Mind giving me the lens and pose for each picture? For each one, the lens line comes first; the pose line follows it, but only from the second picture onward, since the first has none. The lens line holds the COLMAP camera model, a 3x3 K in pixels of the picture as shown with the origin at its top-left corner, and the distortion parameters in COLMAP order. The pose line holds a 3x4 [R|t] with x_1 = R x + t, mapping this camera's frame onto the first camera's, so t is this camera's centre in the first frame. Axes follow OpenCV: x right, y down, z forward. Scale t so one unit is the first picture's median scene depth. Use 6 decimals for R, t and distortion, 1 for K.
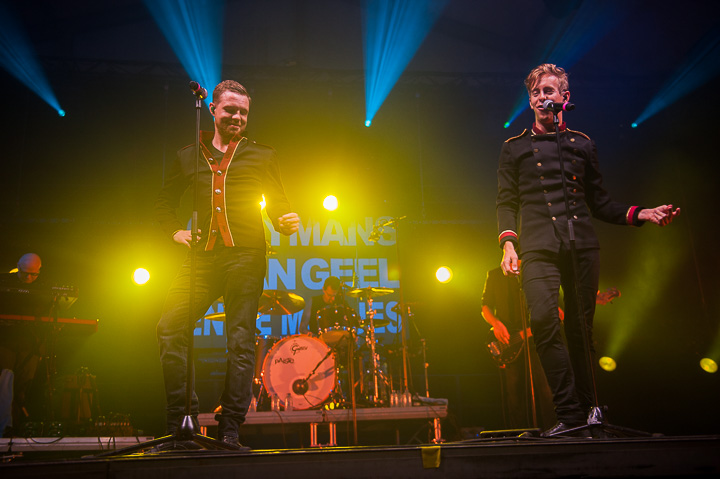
lens RADIAL K [[733.4, 0, 360.0], [0, 733.4, 239.5], [0, 0, 1]] dist [0.042662, 0.011930]
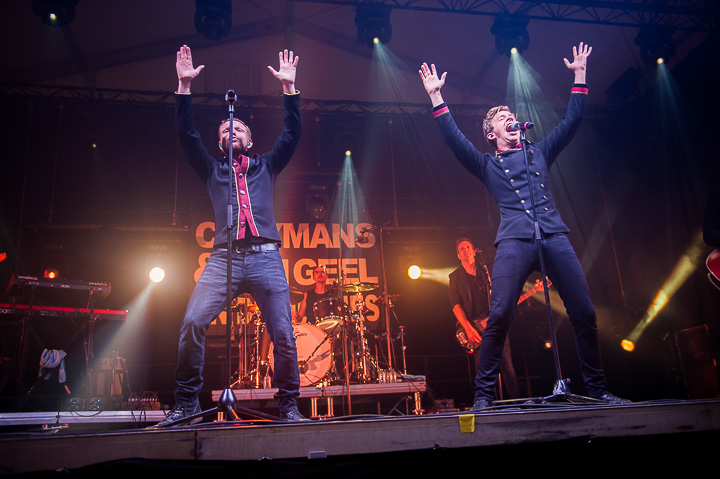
lens RADIAL K [[616.1, 0, 360.0], [0, 616.1, 239.5], [0, 0, 1]] dist [-0.002826, -0.007024]
pose [[0.998699, -0.000126, 0.050999, -0.037246], [0.000463, 0.999978, -0.006610, 0.002164], [-0.050997, 0.006625, 0.998677, 0.006375]]
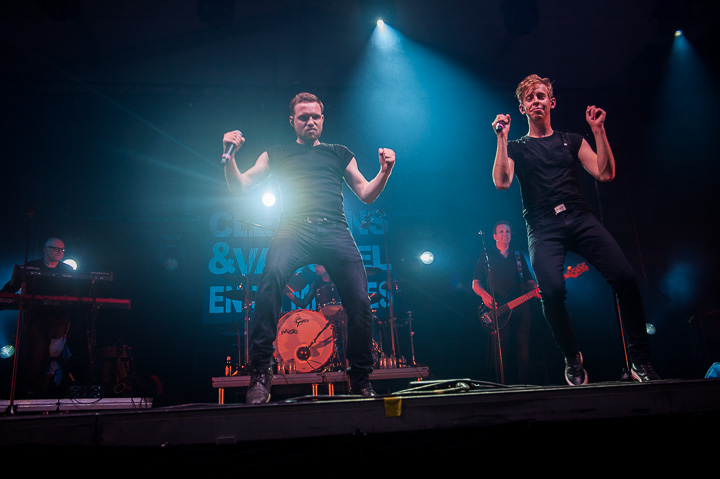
lens RADIAL K [[609.0, 0, 360.0], [0, 609.0, 239.5], [0, 0, 1]] dist [-0.003419, -0.003207]
pose [[0.999788, -0.020156, -0.004277, 0.016898], [0.020195, 0.999753, 0.009326, 0.011094], [0.004088, -0.009410, 0.999947, 0.028817]]
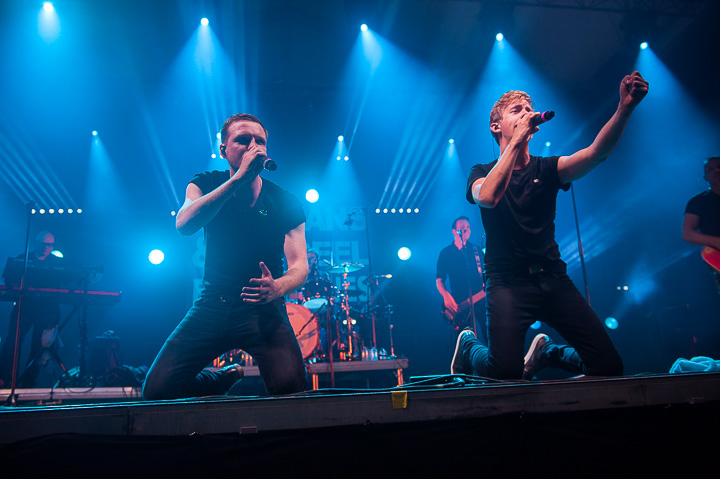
lens RADIAL K [[593.4, 0, 360.0], [0, 593.4, 239.5], [0, 0, 1]] dist [-0.011014, -0.008103]
pose [[0.999135, -0.006213, 0.041117, -0.001782], [0.005343, 0.999760, 0.021229, 0.003920], [-0.041239, -0.020991, 0.998929, 0.012110]]
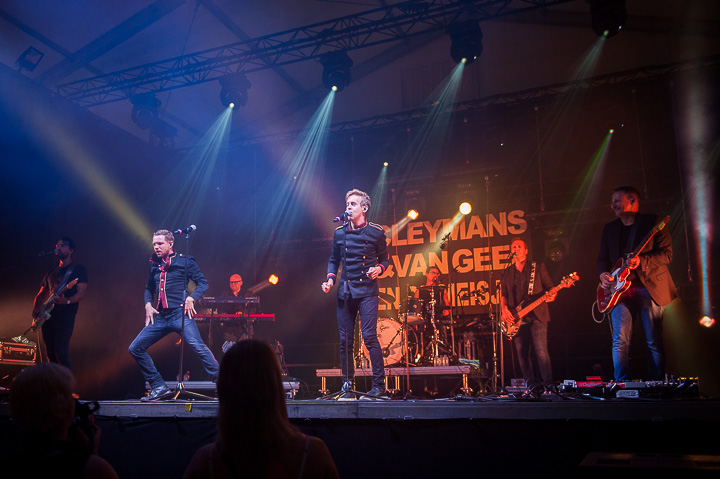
lens RADIAL K [[642.1, 0, 334.0], [0, 642.1, 260.1], [0, 0, 1]] dist [0.000895, 0.000912]
pose [[0.858491, -0.072554, -0.507670, 0.529844], [0.122662, 0.990258, 0.065903, -0.096584], [0.497942, -0.118849, 0.859028, -0.202862]]
